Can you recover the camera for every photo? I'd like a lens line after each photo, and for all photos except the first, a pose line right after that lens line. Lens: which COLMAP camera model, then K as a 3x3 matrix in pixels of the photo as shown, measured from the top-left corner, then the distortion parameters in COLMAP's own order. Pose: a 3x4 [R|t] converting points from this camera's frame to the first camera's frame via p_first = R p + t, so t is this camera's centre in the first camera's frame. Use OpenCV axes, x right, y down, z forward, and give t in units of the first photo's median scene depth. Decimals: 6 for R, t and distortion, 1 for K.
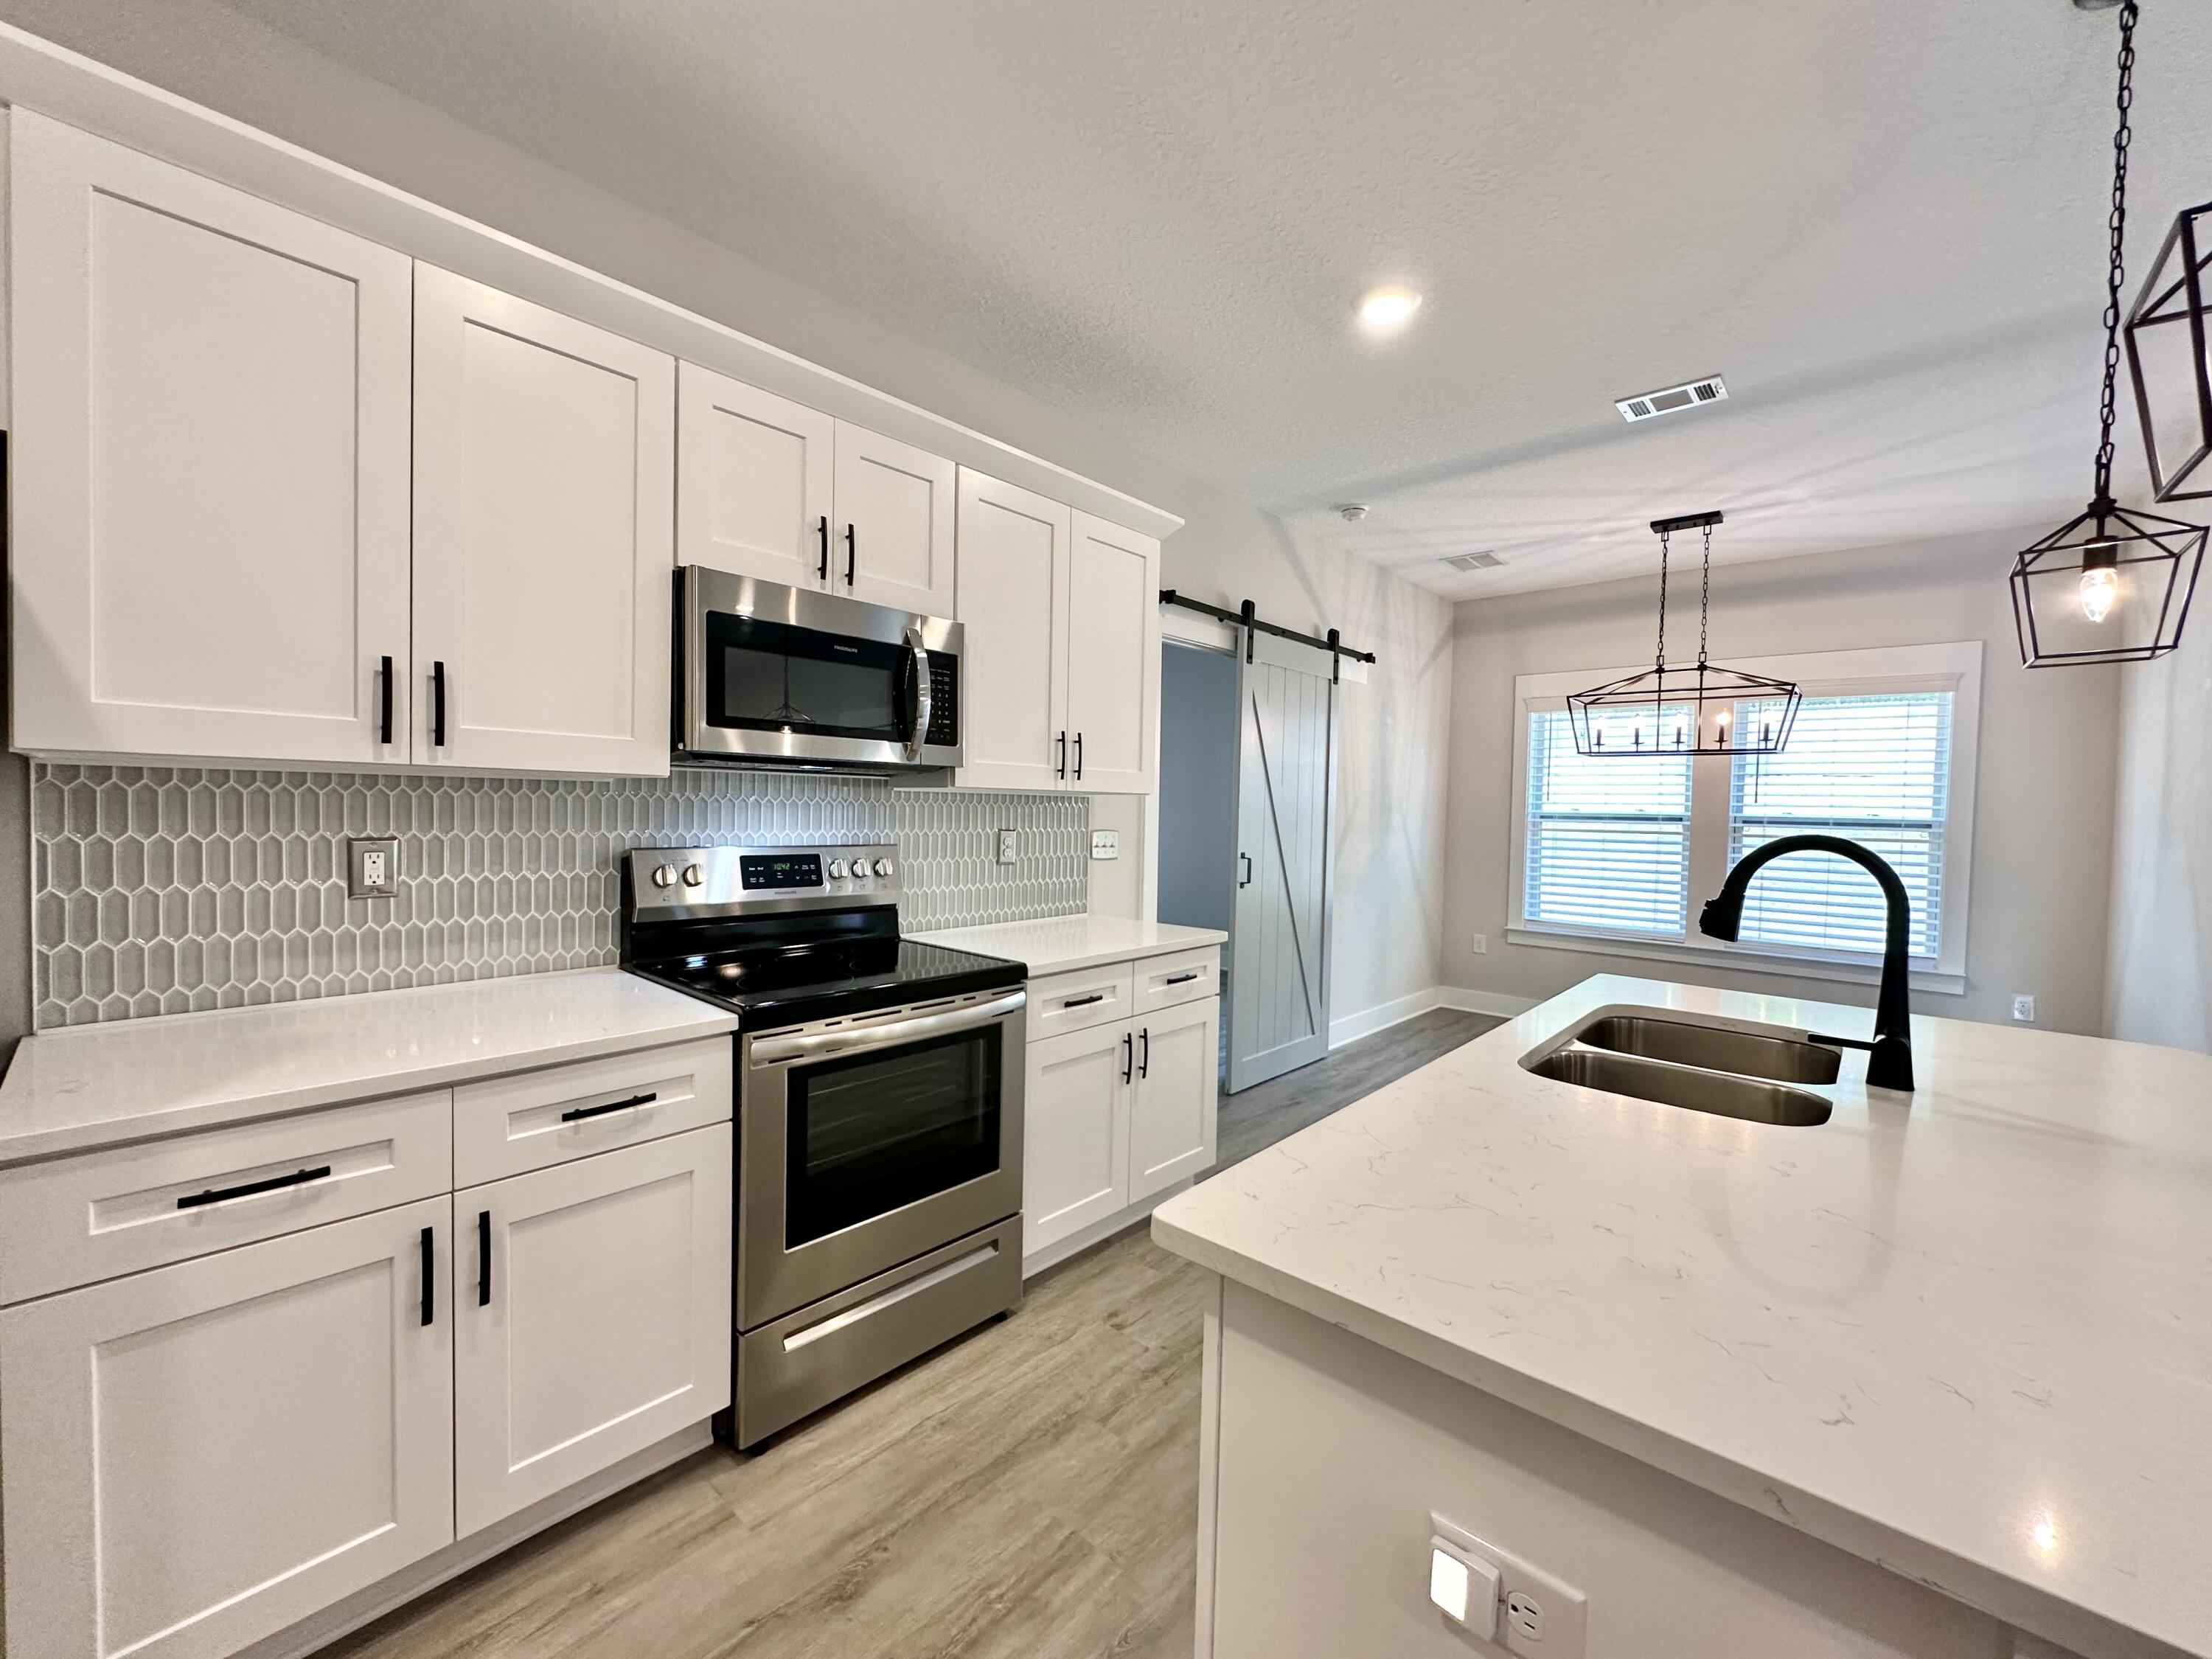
lens RADIAL K [[882.3, 0, 1104.3], [0, 882.3, 834.7], [0, 0, 1]] dist [-0.002968, 0.001200]
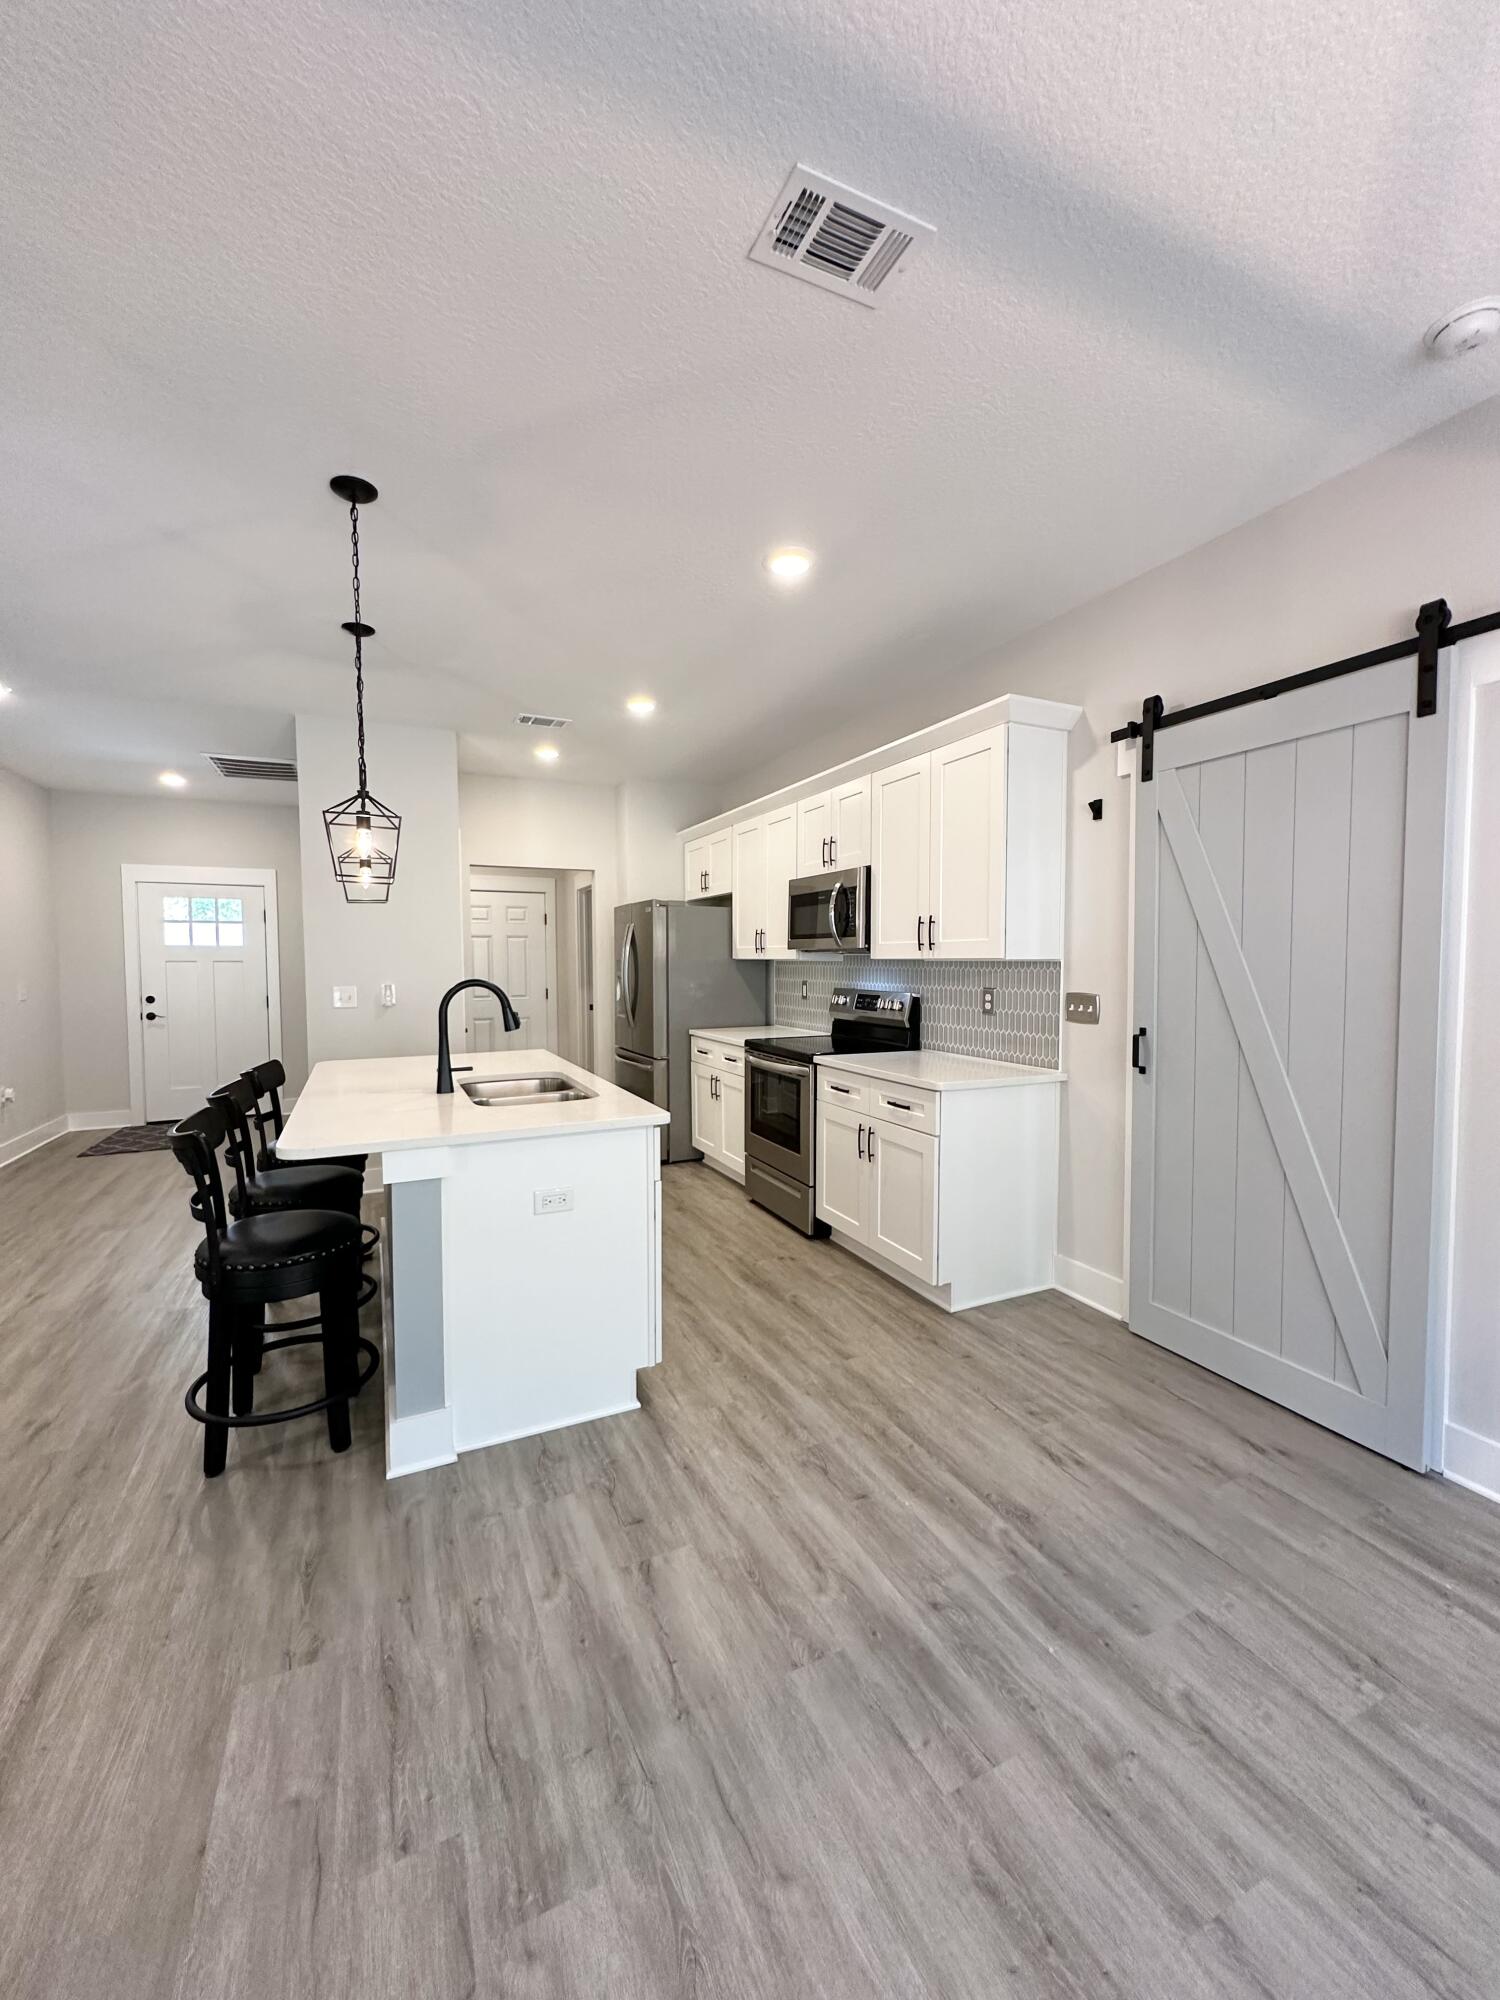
lens RADIAL K [[797.8, 0, 748.0], [0, 797.8, 999.6], [0, 0, 1]] dist [-0.002968, 0.001200]
pose [[-0.389683, 0.027175, -0.920548, 0.887853], [-0.035328, 0.998388, 0.044428, -0.022617], [0.920271, 0.049834, -0.388094, 0.897788]]
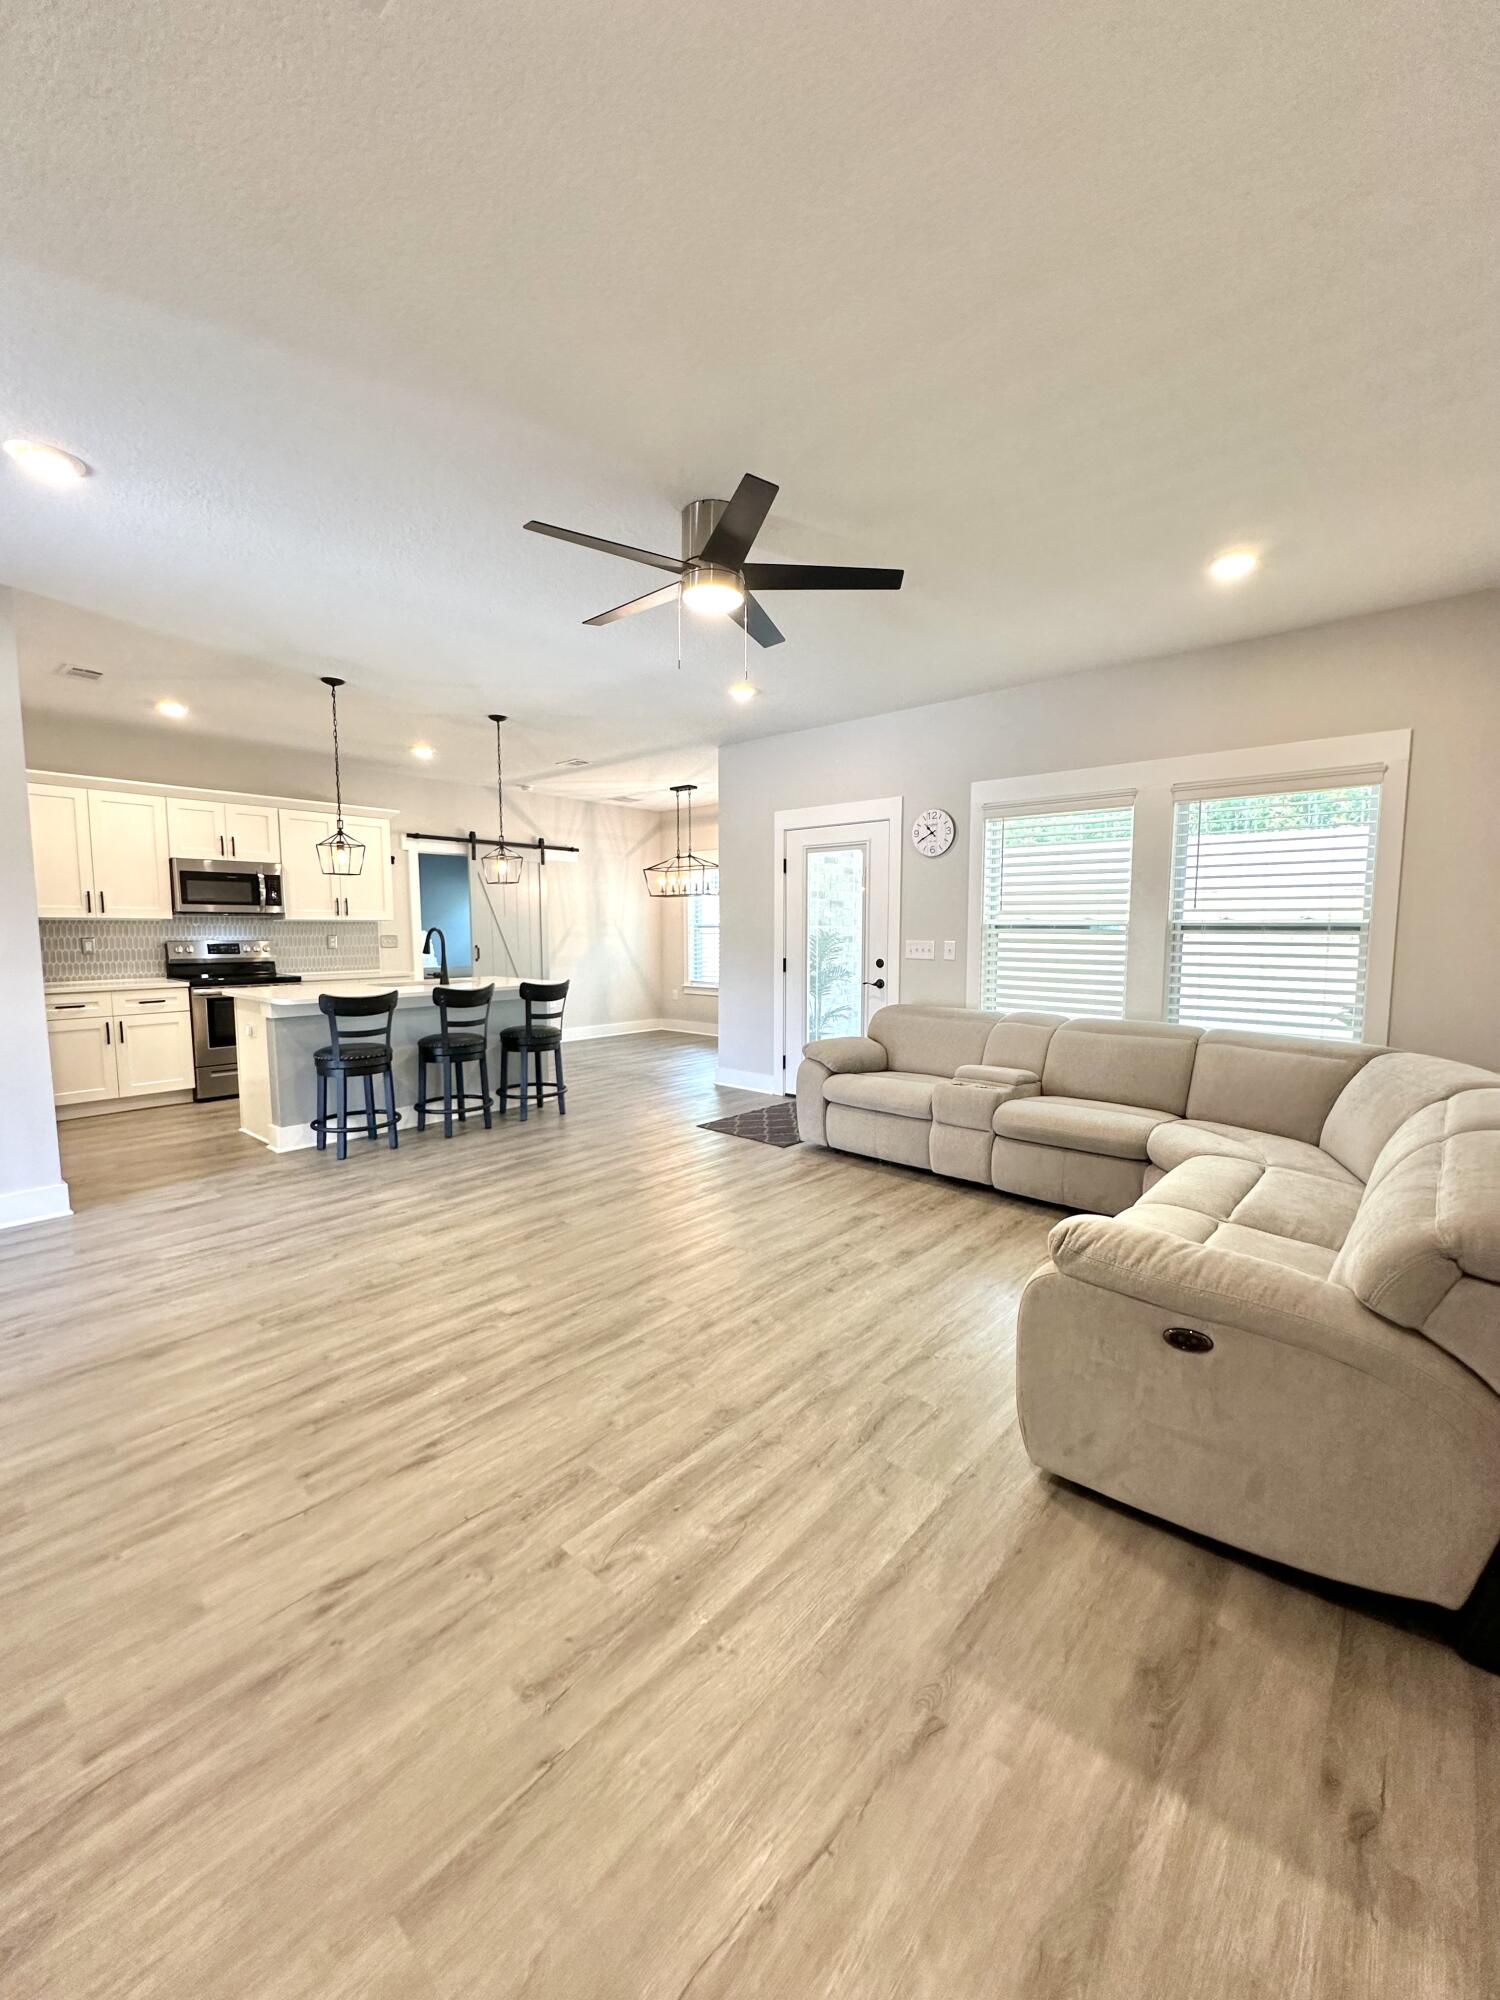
lens RADIAL K [[797.8, 0, 750.7], [0, 797.8, 1005.1], [0, 0, 1]] dist [-0.002968, 0.001200]
pose [[0.999628, -0.024438, 0.012111, 0.860575], [0.023646, 0.997814, 0.061716, 0.065782], [-0.013592, -0.061407, 0.998020, -1.080696]]
